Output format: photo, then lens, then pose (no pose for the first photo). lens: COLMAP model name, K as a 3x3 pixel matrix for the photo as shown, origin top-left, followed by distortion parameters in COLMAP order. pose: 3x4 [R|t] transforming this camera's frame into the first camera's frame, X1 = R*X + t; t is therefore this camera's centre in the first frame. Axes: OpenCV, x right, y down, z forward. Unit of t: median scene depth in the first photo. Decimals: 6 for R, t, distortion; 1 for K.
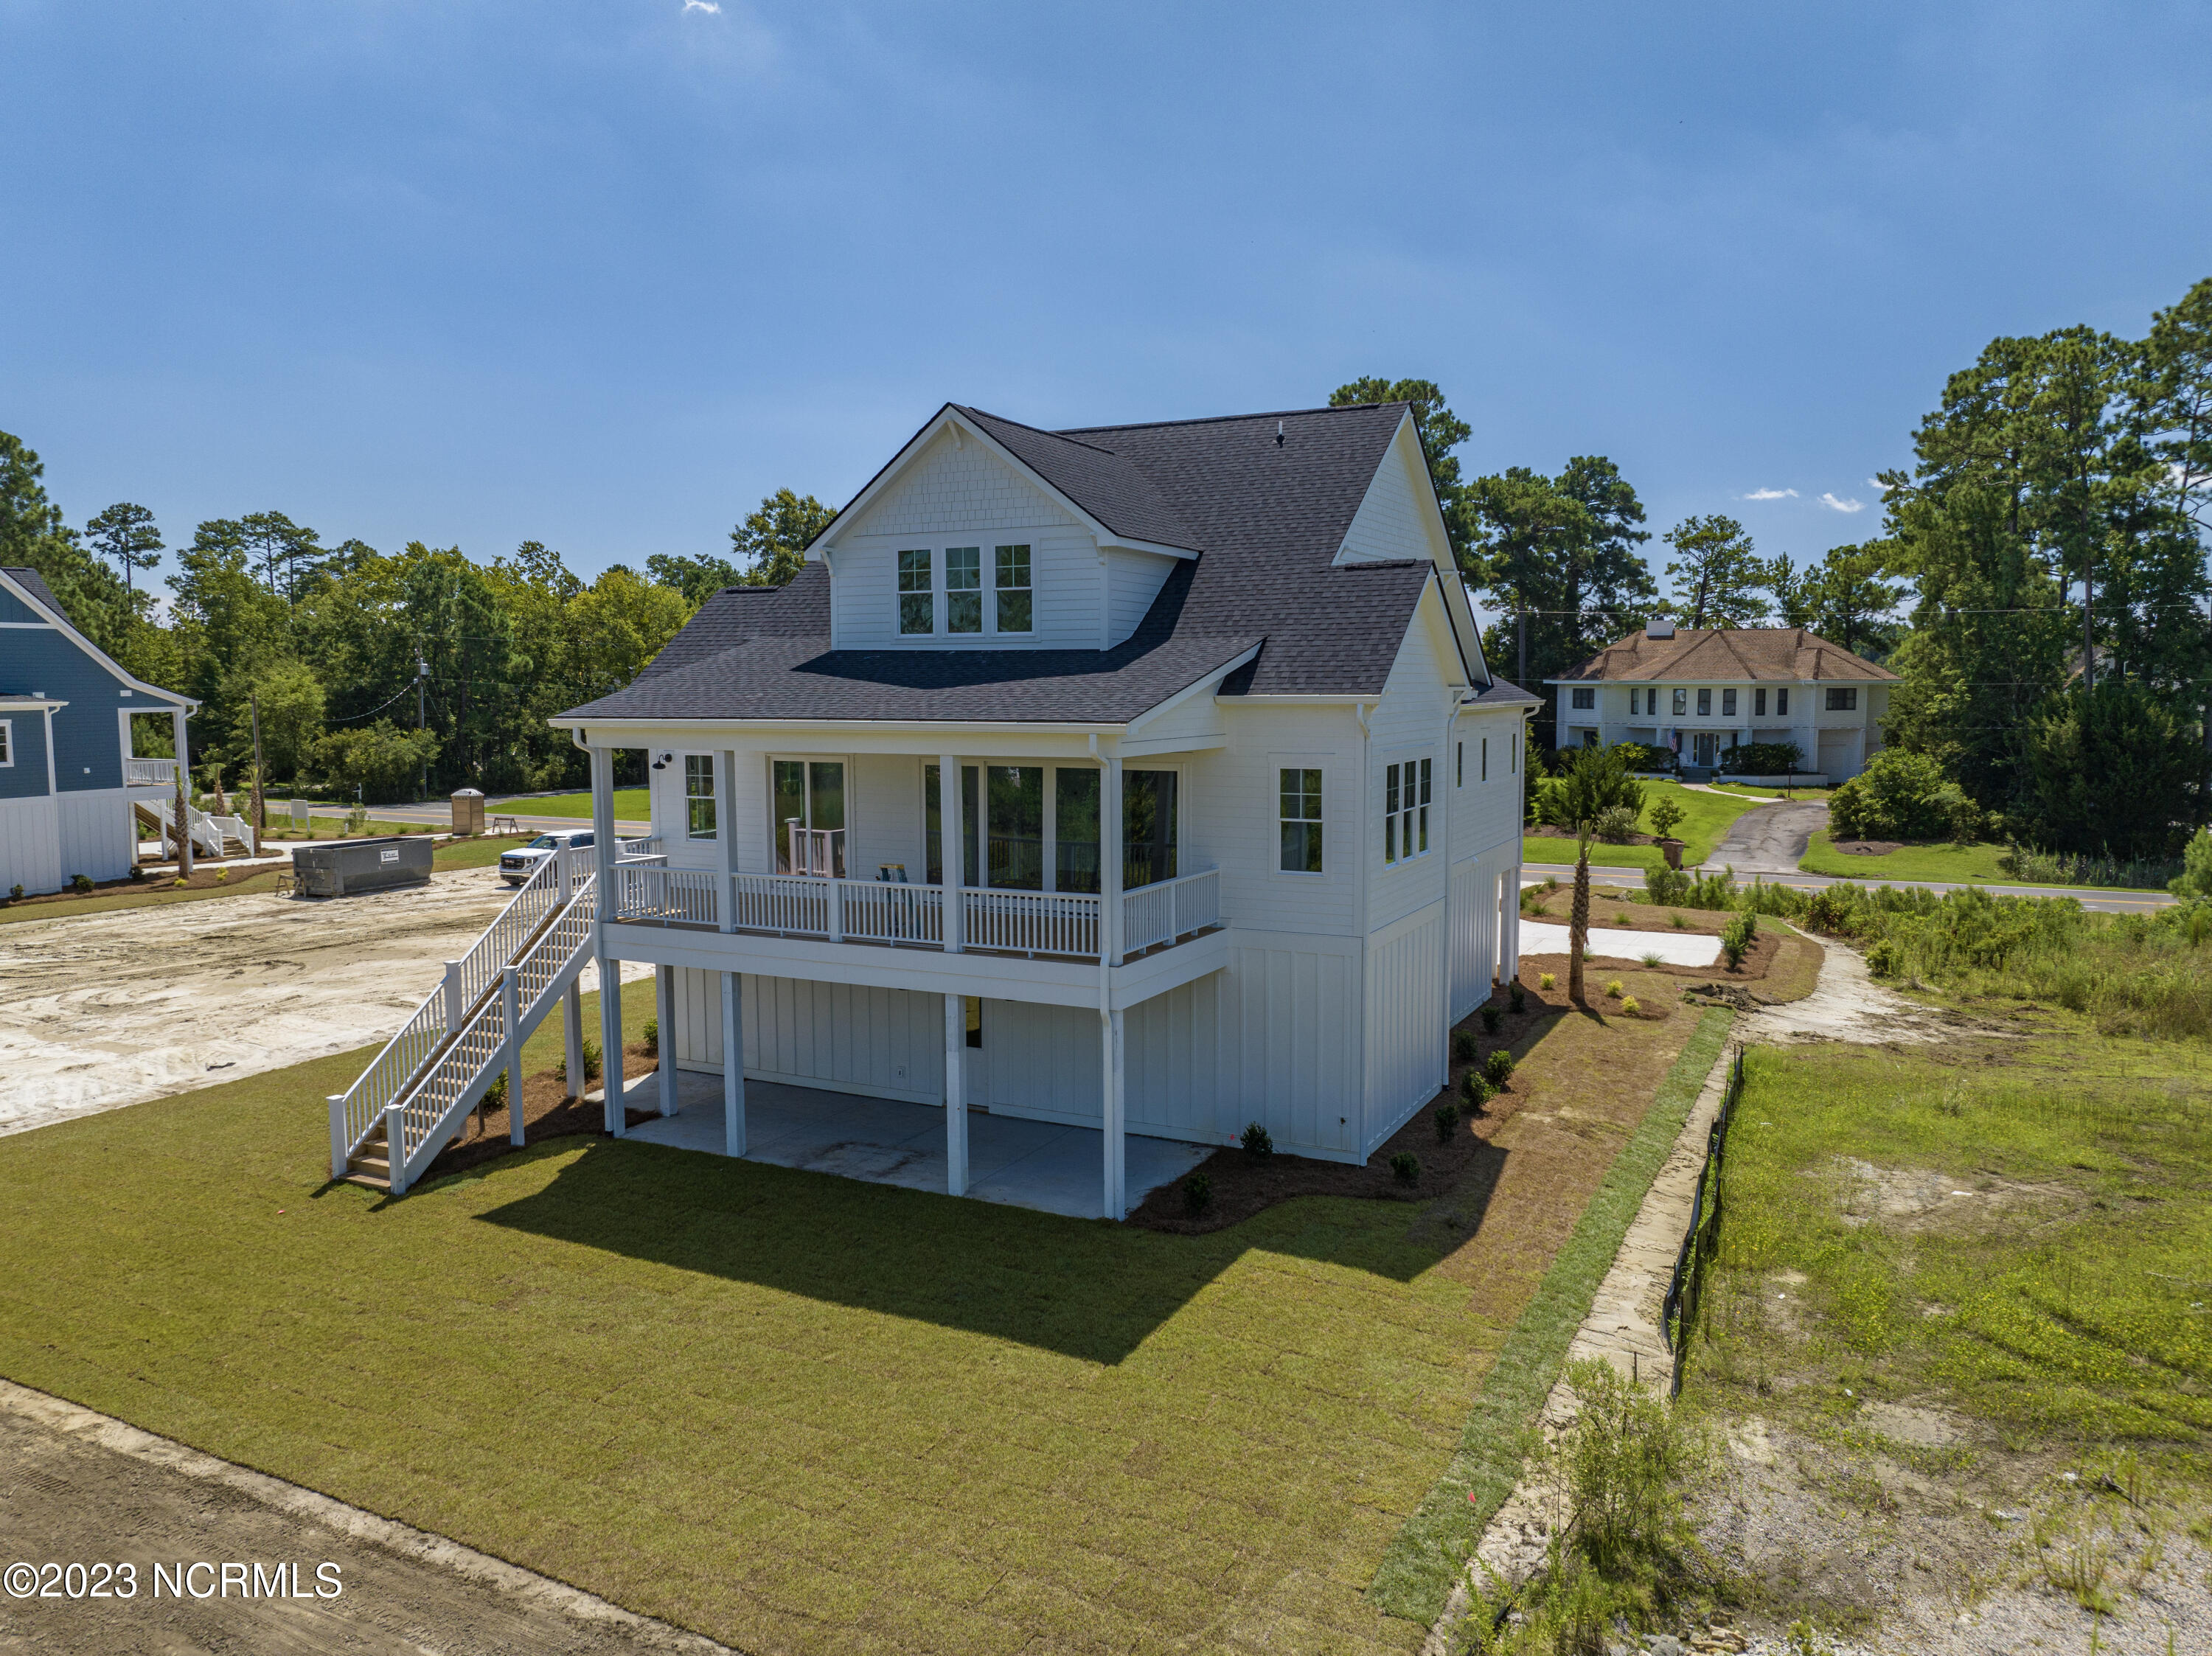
lens RADIAL K [[1572.9, 0, 1110.3], [0, 1572.9, 844.9], [0, 0, 1]] dist [-0.065660, 0.039724]
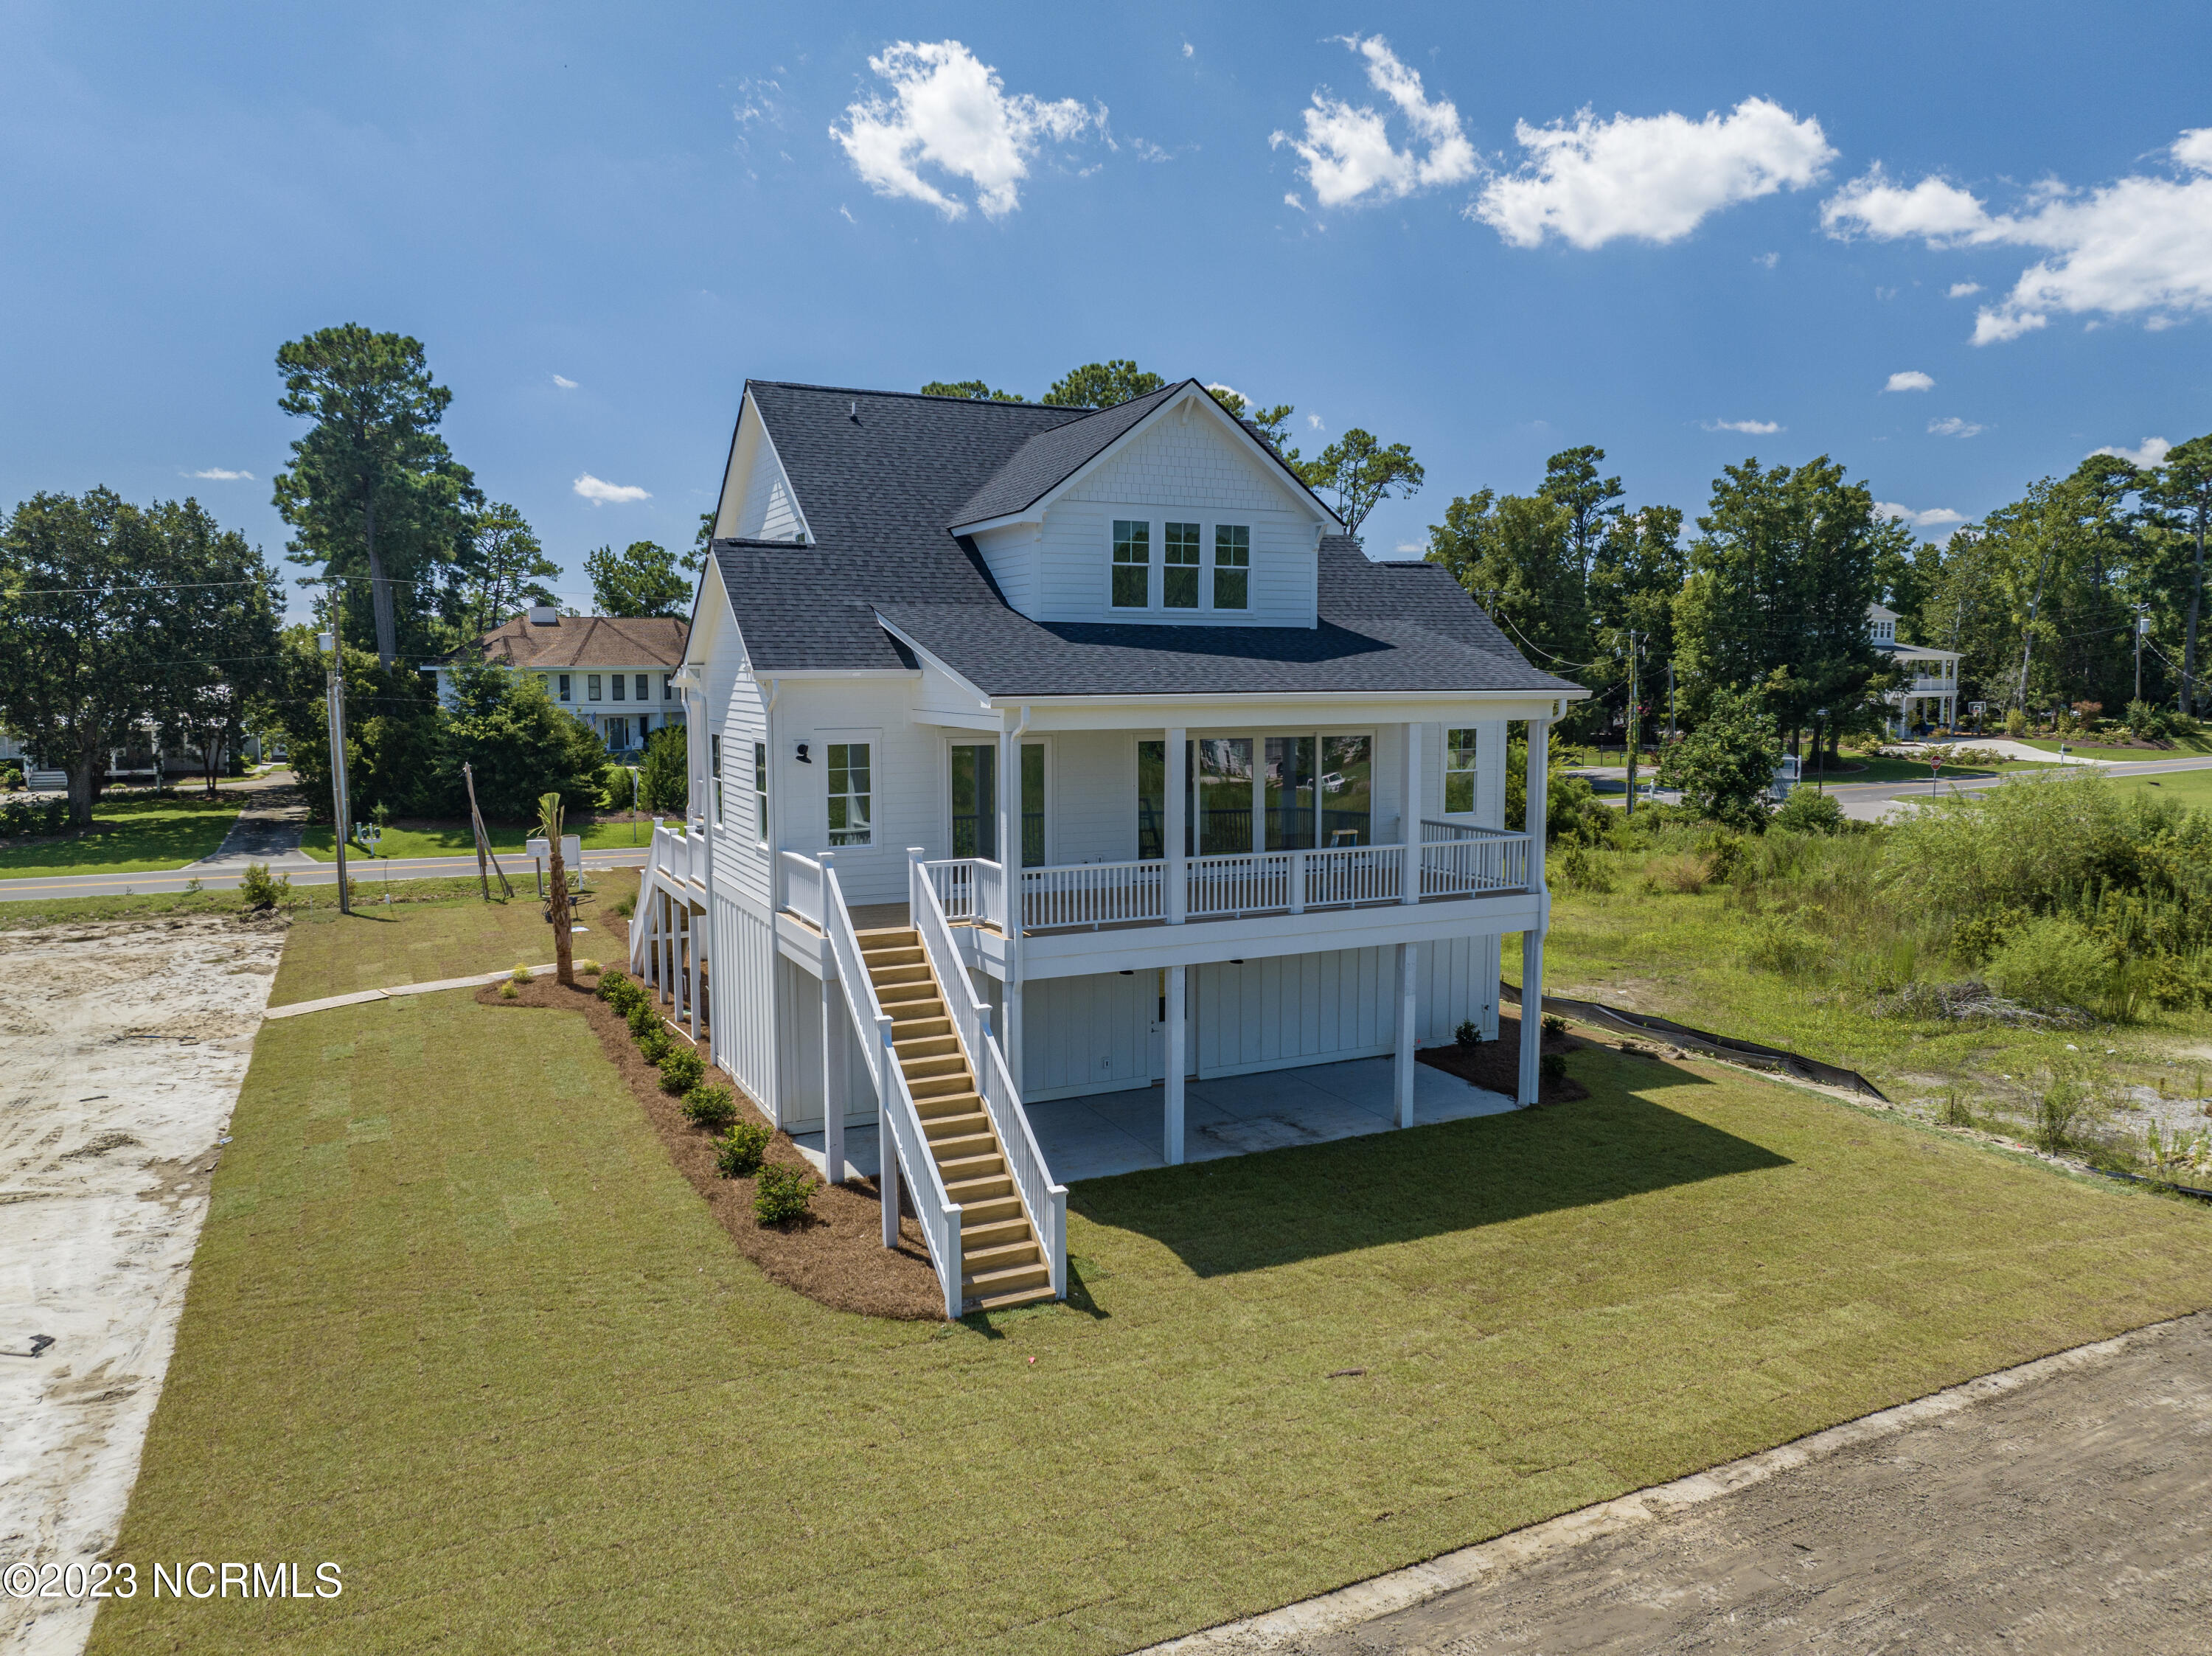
lens RADIAL K [[1572.9, 0, 1118.4], [0, 1572.9, 821.1], [0, 0, 1]] dist [-0.065660, 0.039724]
pose [[0.595778, -0.073539, 0.799776, -0.941295], [0.080658, 0.996243, 0.031519, -0.034018], [-0.799089, 0.045730, 0.599471, 0.437040]]
